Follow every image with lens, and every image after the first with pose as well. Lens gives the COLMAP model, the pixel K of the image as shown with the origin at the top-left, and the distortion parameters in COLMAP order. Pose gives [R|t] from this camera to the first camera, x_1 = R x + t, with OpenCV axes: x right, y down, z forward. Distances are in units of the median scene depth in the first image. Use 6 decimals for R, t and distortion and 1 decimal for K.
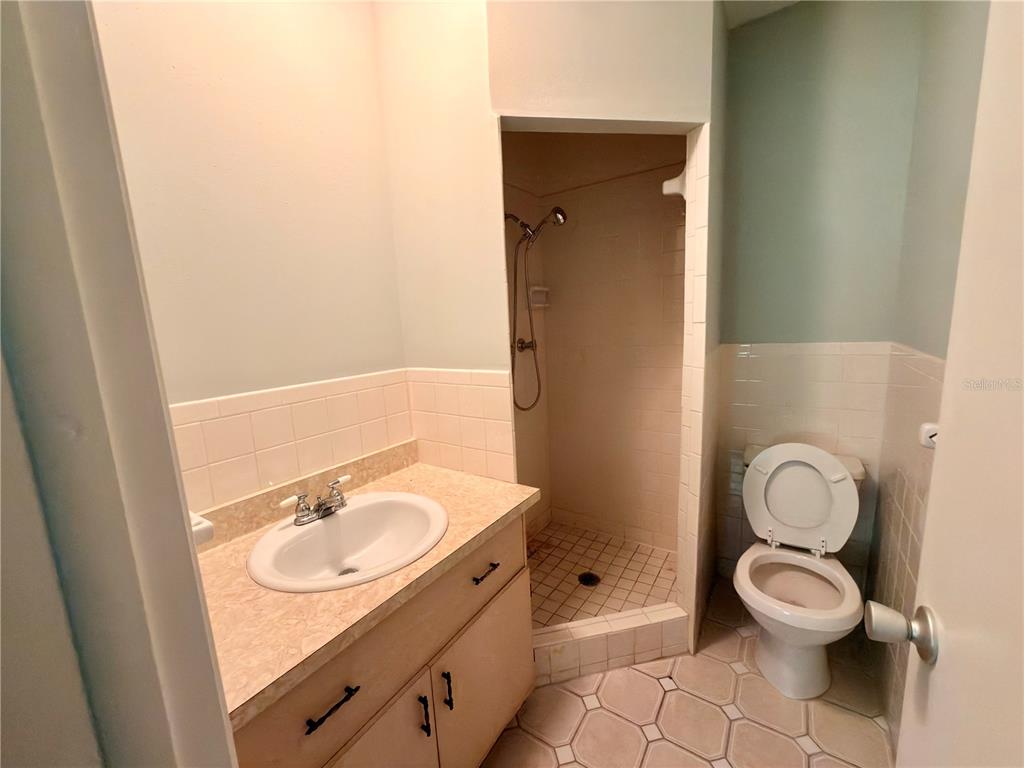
lens RADIAL K [[410.3, 0, 513.9], [0, 410.3, 382.7], [0, 0, 1]] dist [0.000569, -0.000117]
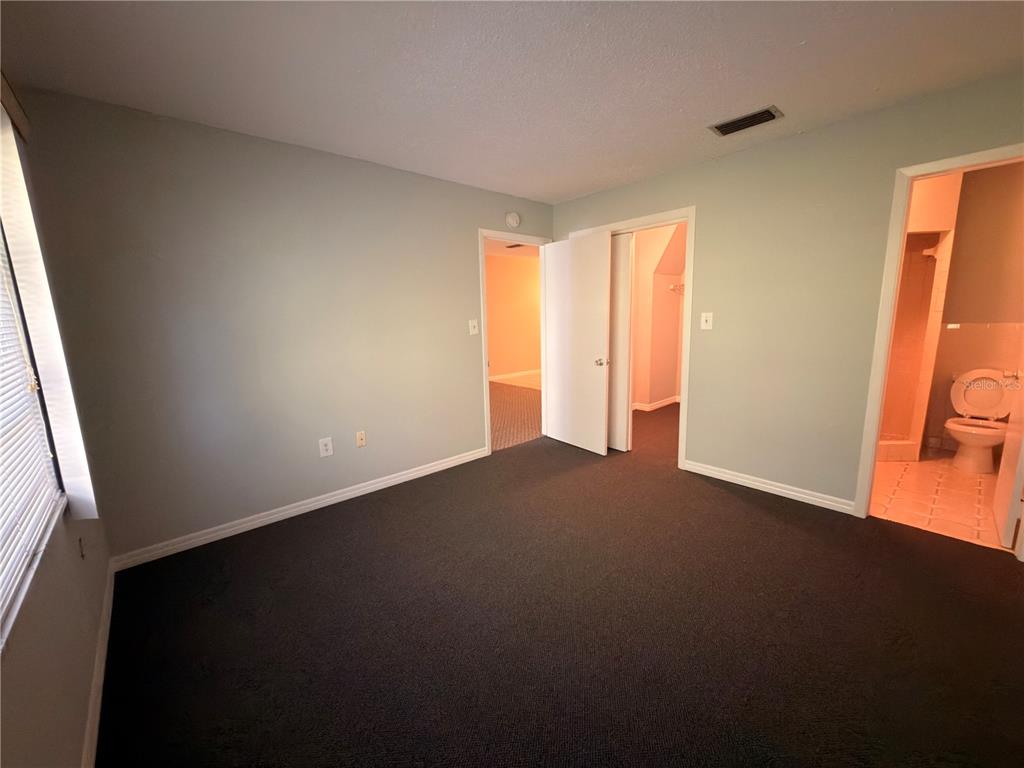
lens RADIAL K [[410.3, 0, 513.9], [0, 410.3, 382.7], [0, 0, 1]] dist [0.000569, -0.000117]
pose [[0.967467, 0.064414, -0.244659, -1.203367], [-0.059581, 0.997855, 0.027109, 0.319805], [0.245881, -0.011650, 0.969230, -1.743336]]
